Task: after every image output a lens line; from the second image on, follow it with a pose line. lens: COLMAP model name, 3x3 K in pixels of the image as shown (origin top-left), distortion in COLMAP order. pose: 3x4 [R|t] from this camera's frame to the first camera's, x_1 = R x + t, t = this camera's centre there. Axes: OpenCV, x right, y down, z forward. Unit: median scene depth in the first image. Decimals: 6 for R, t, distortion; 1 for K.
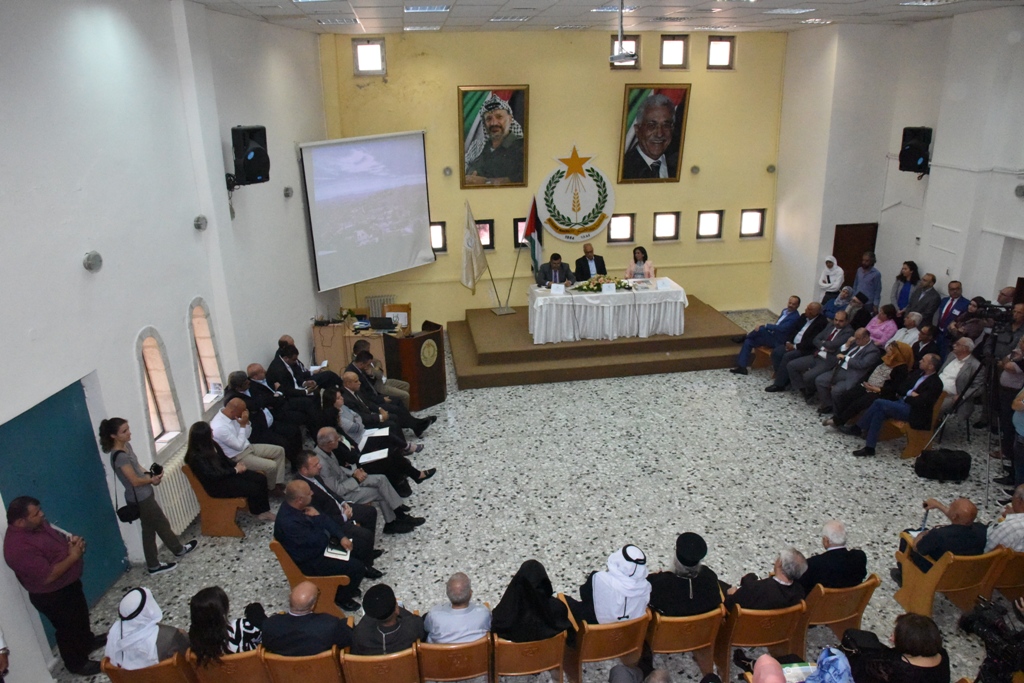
lens RADIAL K [[688.6, 0, 512.0], [0, 688.6, 341.5], [0, 0, 1]] dist [-0.109340, 0.056981]
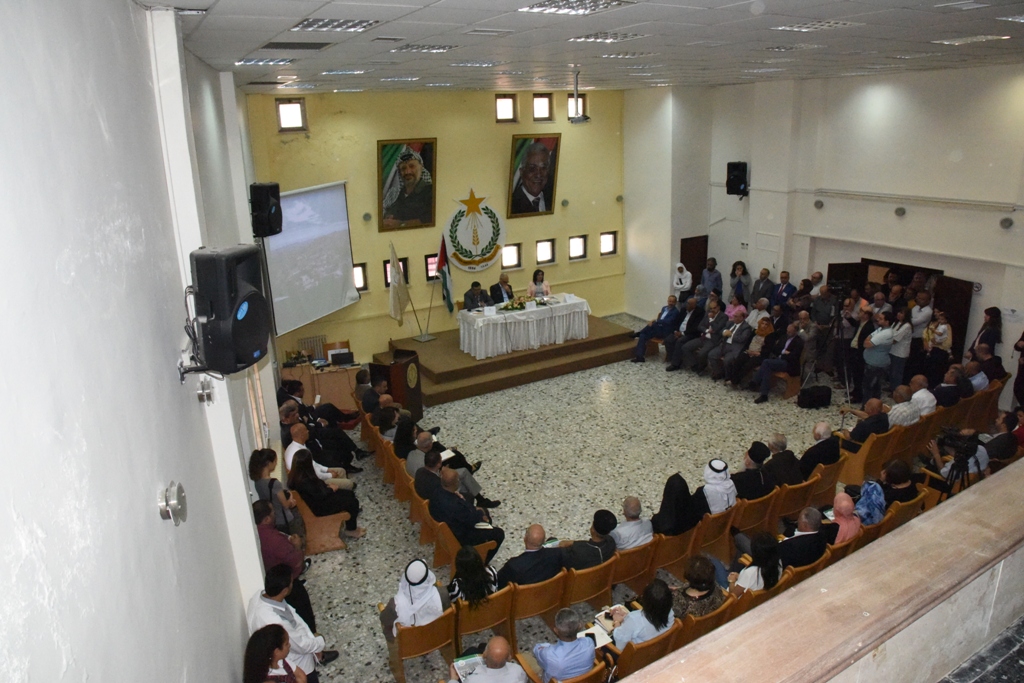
lens RADIAL K [[688.6, 0, 512.0], [0, 688.6, 341.5], [0, 0, 1]] dist [-0.109340, 0.056981]
pose [[0.931645, -0.118260, 0.343586, -0.287298], [0.136286, 0.990254, -0.028705, 0.013208], [-0.336843, 0.073569, 0.938682, -0.097960]]
